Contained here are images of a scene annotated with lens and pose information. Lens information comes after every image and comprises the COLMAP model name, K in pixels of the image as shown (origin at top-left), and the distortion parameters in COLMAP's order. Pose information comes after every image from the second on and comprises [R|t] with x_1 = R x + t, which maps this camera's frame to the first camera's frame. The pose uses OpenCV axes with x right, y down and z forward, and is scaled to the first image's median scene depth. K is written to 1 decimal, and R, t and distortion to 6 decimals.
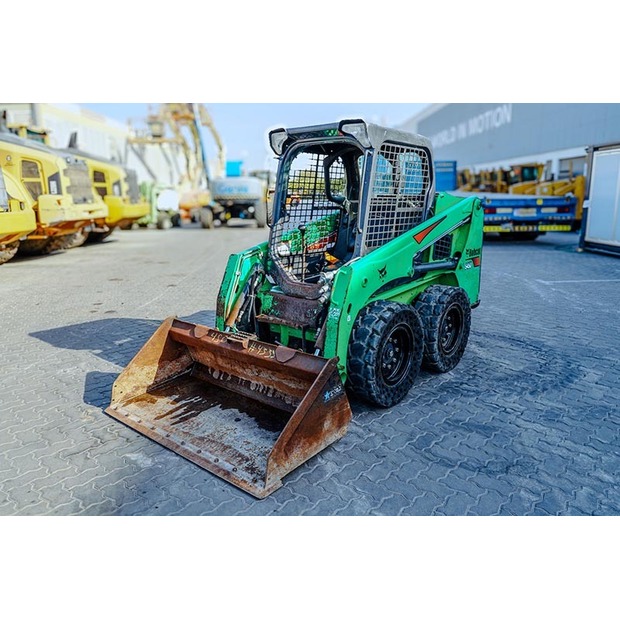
lens RADIAL K [[489.9, 0, 278.1], [0, 489.9, 280.9], [0, 0, 1]] dist [-0.030249, 0.010121]
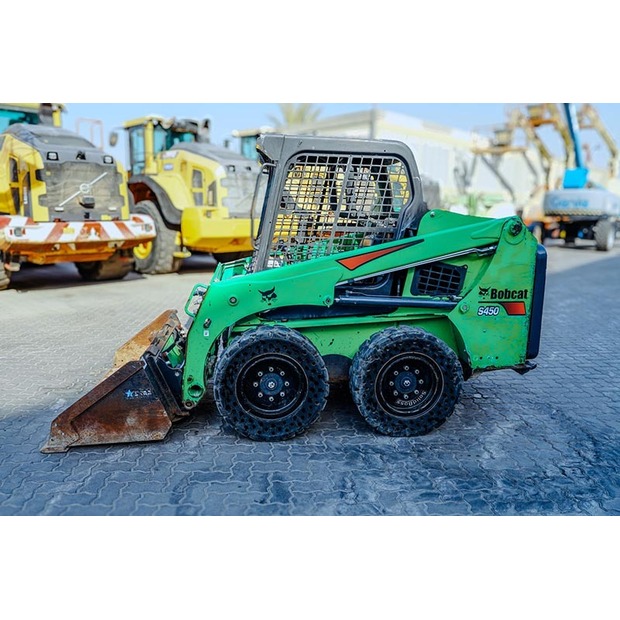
lens RADIAL K [[489.9, 0, 274.3], [0, 489.9, 283.0], [0, 0, 1]] dist [-0.030249, 0.010121]
pose [[0.731885, 0.120822, -0.670632, 0.114940], [-0.133016, 0.990554, 0.033295, -0.009783], [0.668320, 0.064837, 0.741043, 0.044094]]
